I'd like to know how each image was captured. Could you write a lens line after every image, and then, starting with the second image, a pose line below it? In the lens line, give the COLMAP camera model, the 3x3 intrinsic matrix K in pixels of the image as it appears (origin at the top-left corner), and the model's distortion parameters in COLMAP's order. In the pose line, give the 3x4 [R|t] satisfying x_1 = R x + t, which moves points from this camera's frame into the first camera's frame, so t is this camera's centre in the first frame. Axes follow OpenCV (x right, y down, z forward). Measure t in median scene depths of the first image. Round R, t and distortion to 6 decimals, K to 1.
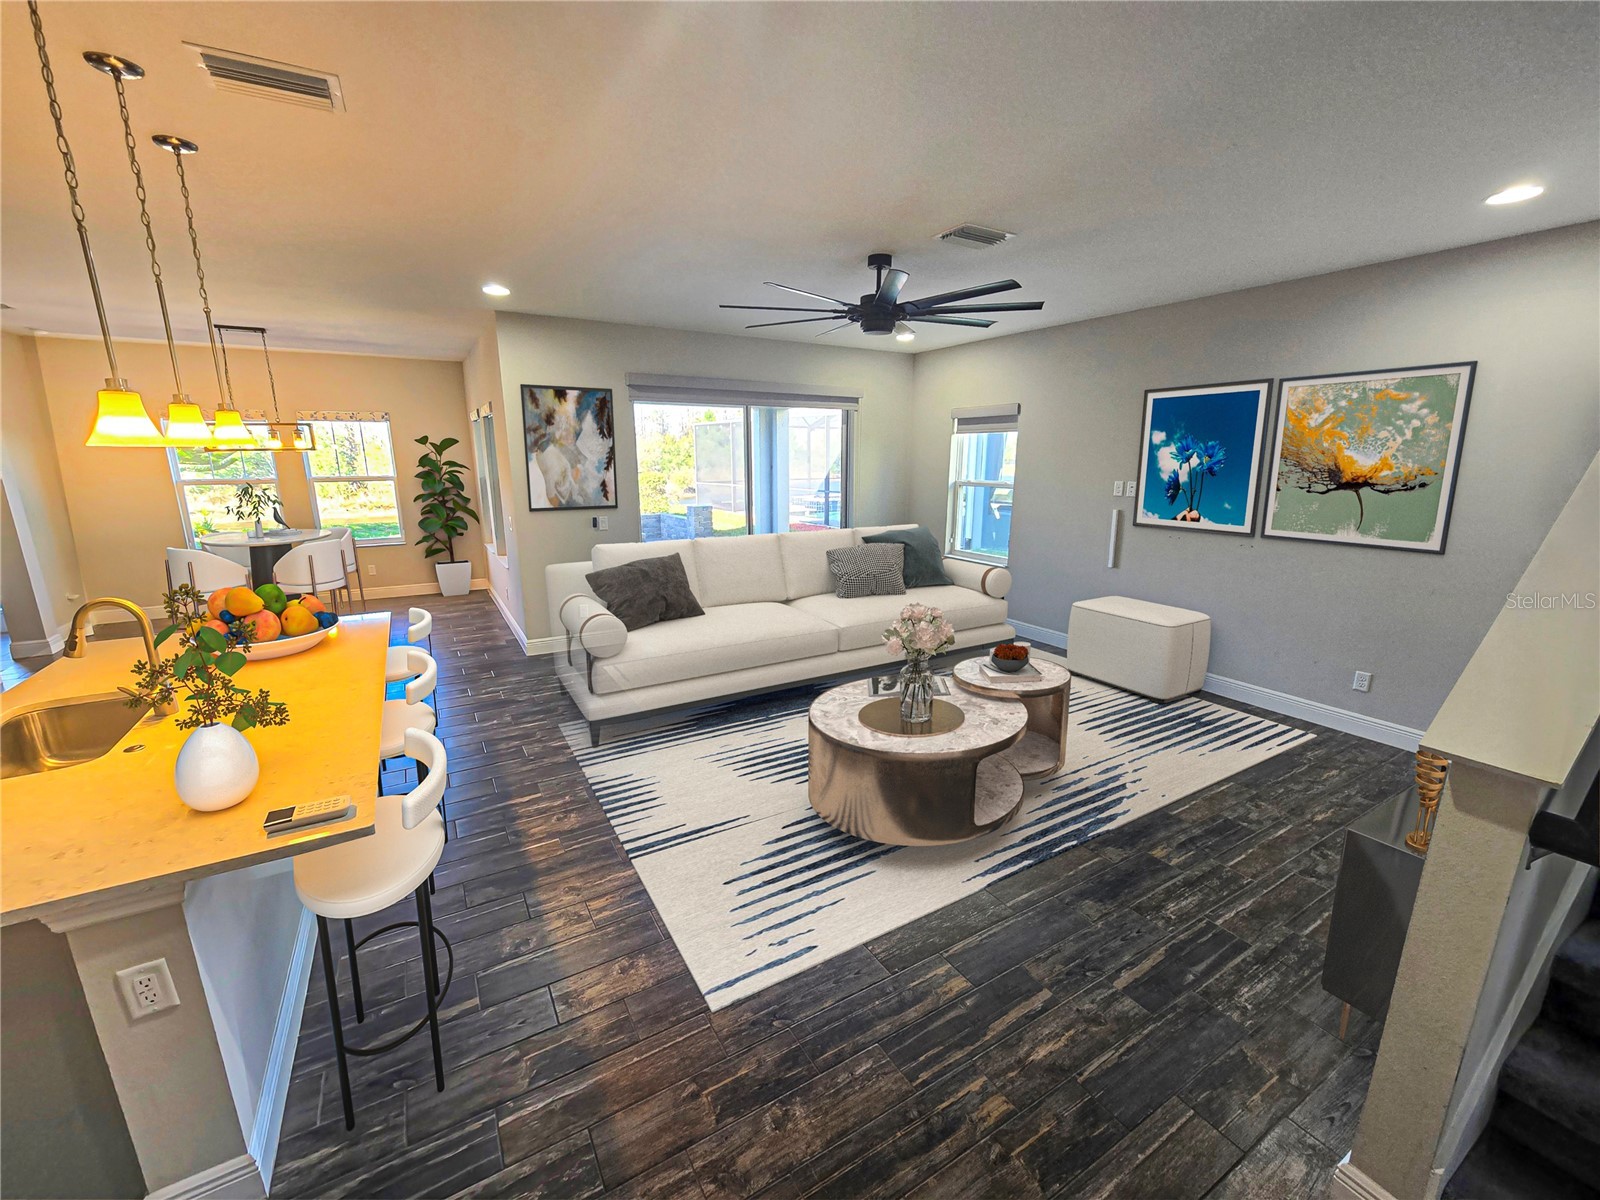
lens RADIAL K [[655.3, 0, 804.2], [0, 655.3, 608.7], [0, 0, 1]] dist [0.000611, 0.000433]
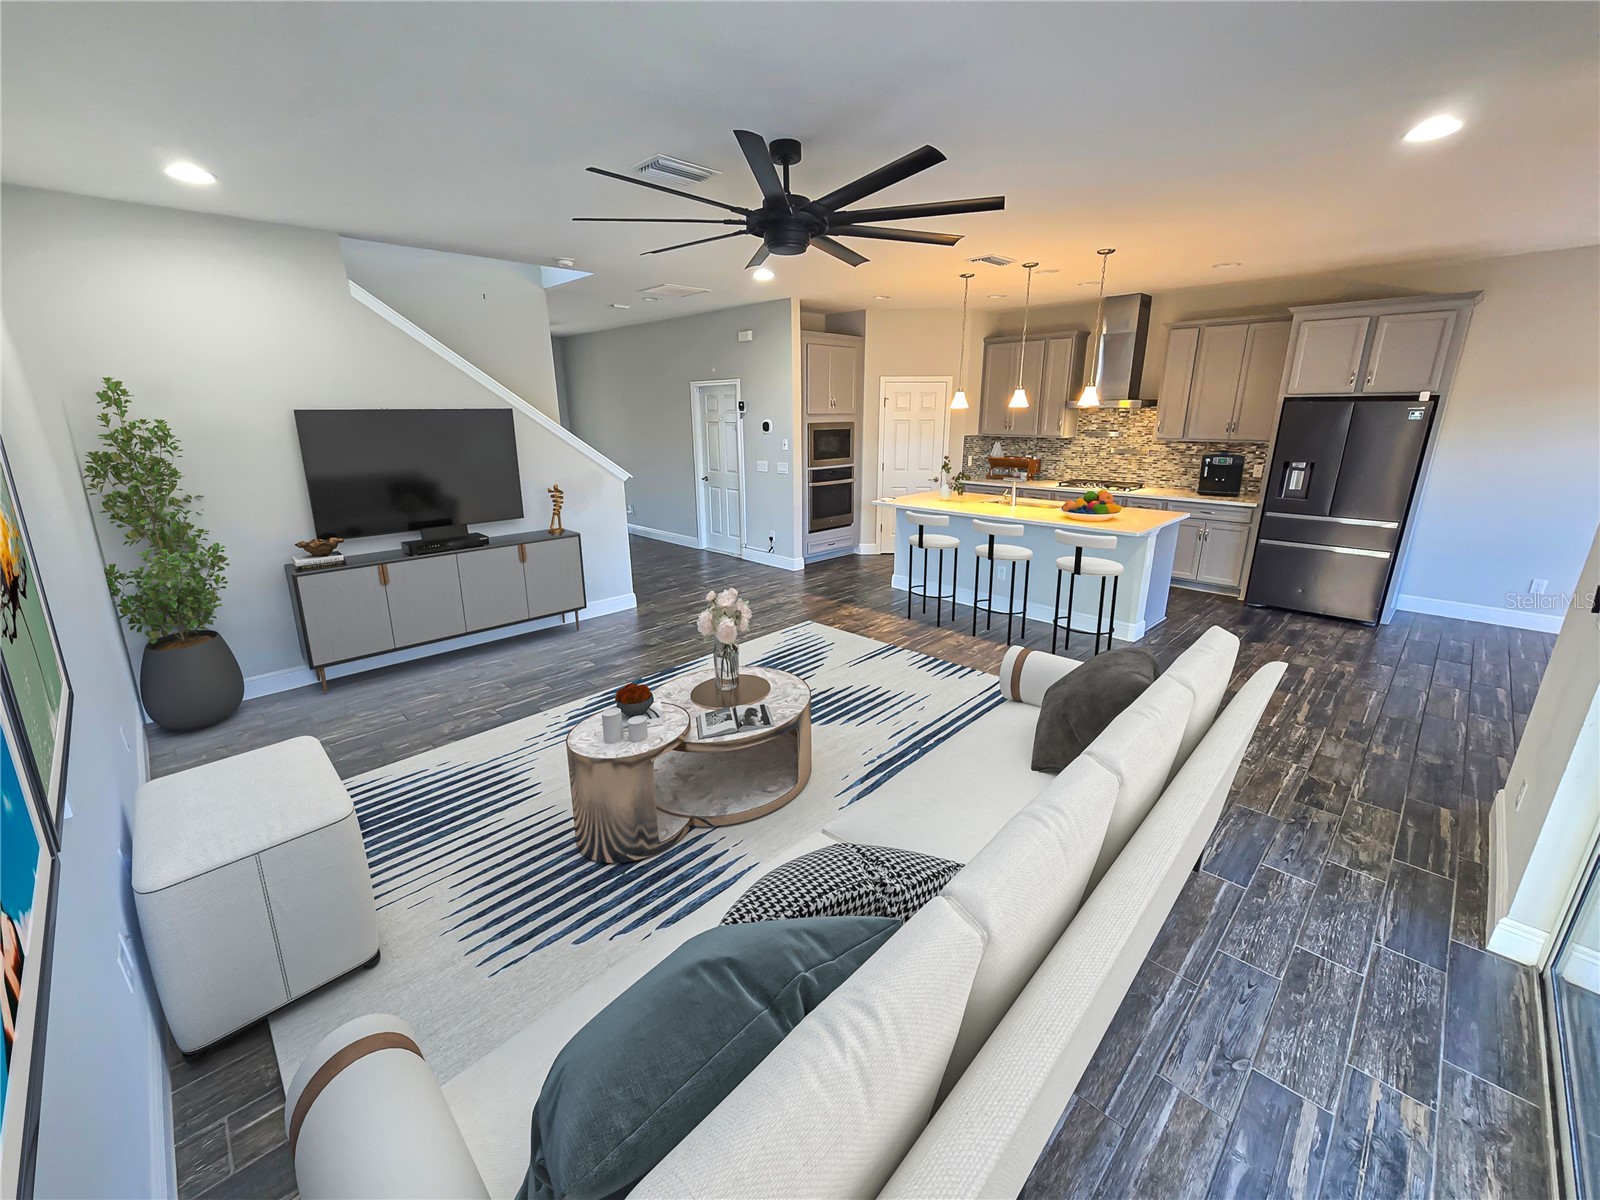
lens RADIAL K [[655.3, 0, 804.2], [0, 655.3, 608.7], [0, 0, 1]] dist [0.000611, 0.000433]
pose [[-0.969406, 0.078774, -0.232481, 0.220979], [-0.049279, 0.865369, 0.498707, -0.327150], [0.240467, 0.494905, -0.835012, 1.365151]]
